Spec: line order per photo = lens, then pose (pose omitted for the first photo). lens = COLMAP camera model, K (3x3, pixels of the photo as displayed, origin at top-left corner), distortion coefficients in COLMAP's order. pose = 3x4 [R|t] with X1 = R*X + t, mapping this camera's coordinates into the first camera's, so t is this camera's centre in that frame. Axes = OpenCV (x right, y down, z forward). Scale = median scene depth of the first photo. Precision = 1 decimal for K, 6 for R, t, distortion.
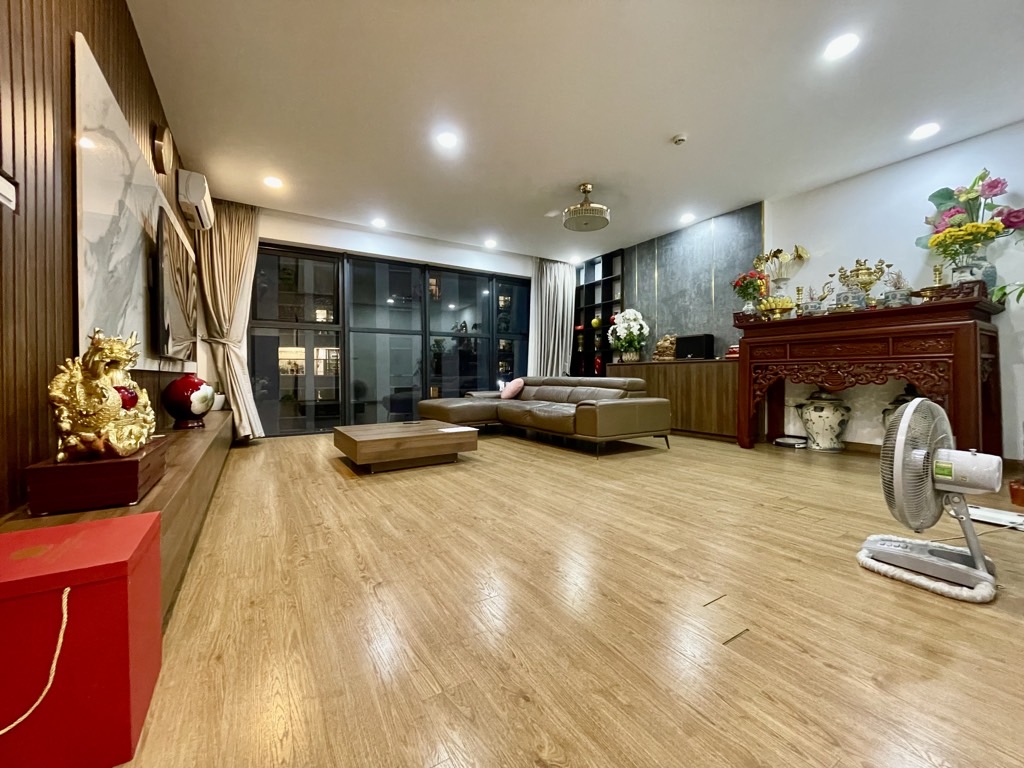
lens RADIAL K [[411.2, 0, 513.2], [0, 411.2, 380.2], [0, 0, 1]] dist [-0.003938, -0.000003]
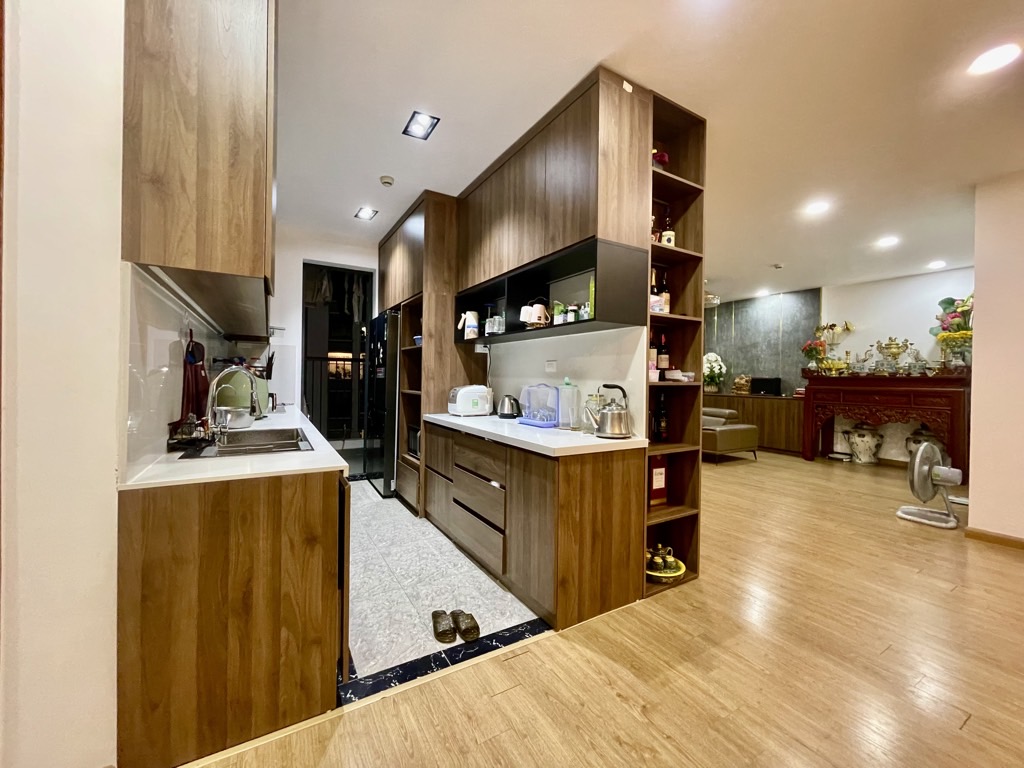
lens RADIAL K [[411.2, 0, 509.5], [0, 411.2, 381.2], [0, 0, 1]] dist [-0.003938, -0.000003]
pose [[0.999494, 0.020710, -0.024124, -0.473156], [-0.020733, 0.999785, -0.000723, -0.094251], [0.024104, 0.001223, 0.999709, -0.492609]]
